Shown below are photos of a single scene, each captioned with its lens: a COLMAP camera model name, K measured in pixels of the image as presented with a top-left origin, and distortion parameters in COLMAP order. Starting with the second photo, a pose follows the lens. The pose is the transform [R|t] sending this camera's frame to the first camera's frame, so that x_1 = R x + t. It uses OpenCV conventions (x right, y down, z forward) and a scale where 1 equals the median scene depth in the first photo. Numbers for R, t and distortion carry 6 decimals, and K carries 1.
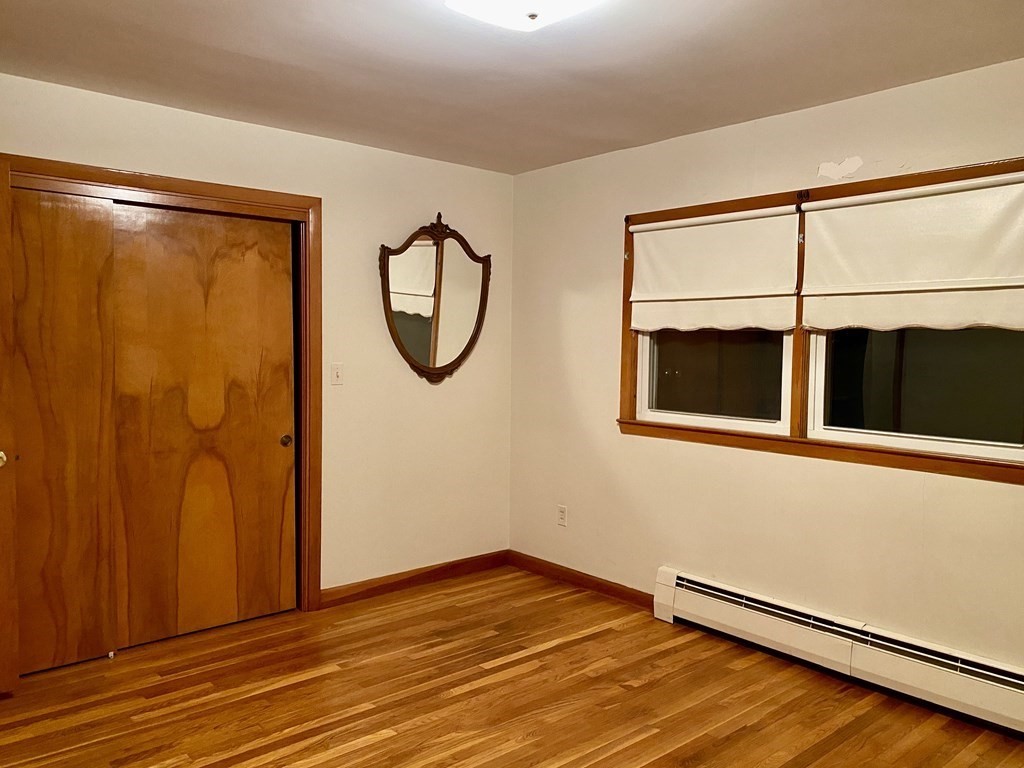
lens RADIAL K [[785.9, 0, 517.5], [0, 785.9, 381.4], [0, 0, 1]] dist [0.022806, -0.011087]
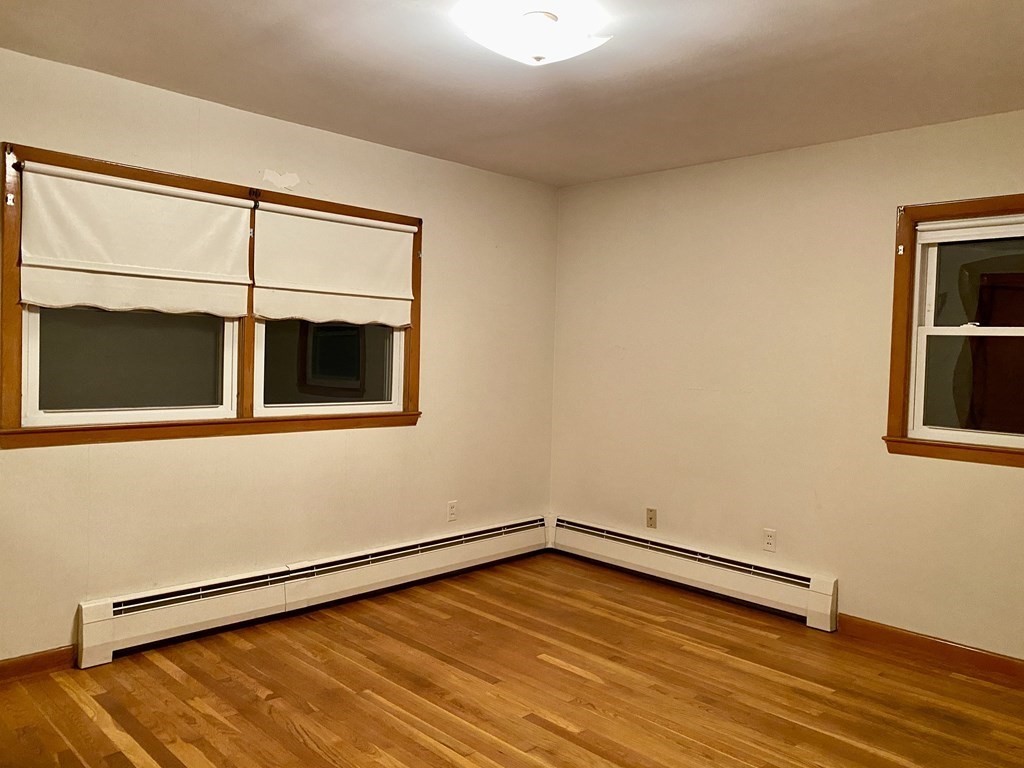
lens RADIAL K [[785.9, 0, 517.5], [0, 785.9, 381.4], [0, 0, 1]] dist [0.022806, -0.011087]
pose [[-0.067439, -0.057871, 0.996044, -0.743021], [0.011139, 0.998211, 0.058751, -0.038008], [-0.997661, 0.015057, -0.066674, 0.711916]]
